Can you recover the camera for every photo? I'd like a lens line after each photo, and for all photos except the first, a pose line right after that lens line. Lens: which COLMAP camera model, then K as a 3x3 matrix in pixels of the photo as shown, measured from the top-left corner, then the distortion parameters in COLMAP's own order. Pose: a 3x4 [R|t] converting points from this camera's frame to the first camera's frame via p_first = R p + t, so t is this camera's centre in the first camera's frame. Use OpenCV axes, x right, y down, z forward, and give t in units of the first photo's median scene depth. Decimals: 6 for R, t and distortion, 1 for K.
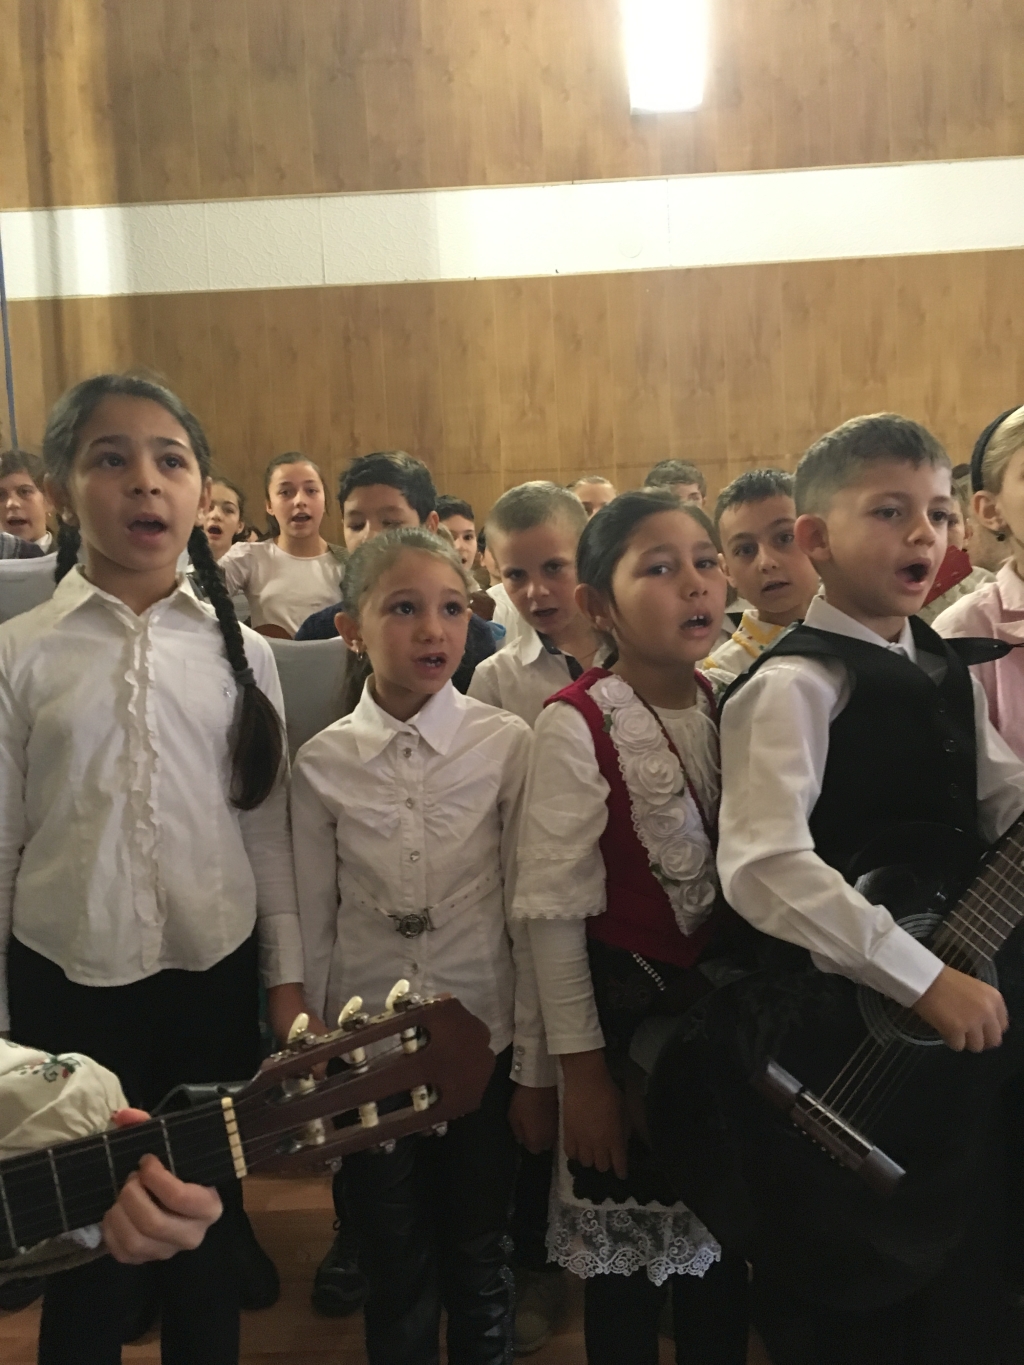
lens RADIAL K [[1157.7, 0, 512.0], [0, 1157.7, 682.5], [0, 0, 1]] dist [0.077133, -0.105822]
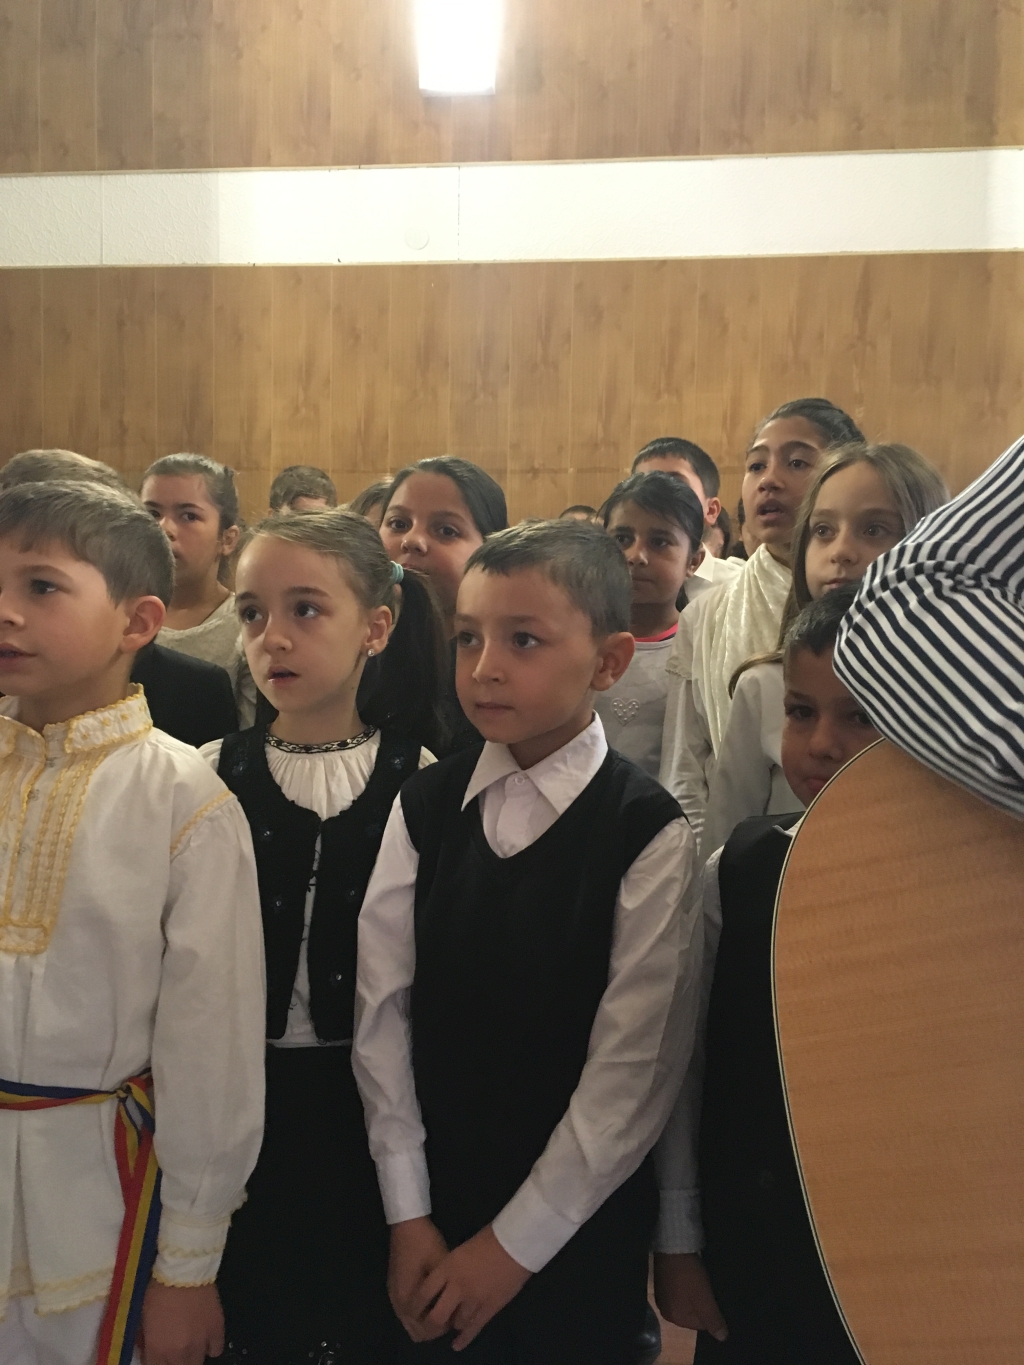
lens RADIAL K [[1157.7, 0, 512.0], [0, 1157.7, 682.5], [0, 0, 1]] dist [0.077133, -0.105822]
pose [[0.991878, 0.072558, -0.104467, 0.300190], [-0.072669, 0.997352, 0.002750, -0.025250], [0.104390, 0.004864, 0.994525, 0.077384]]
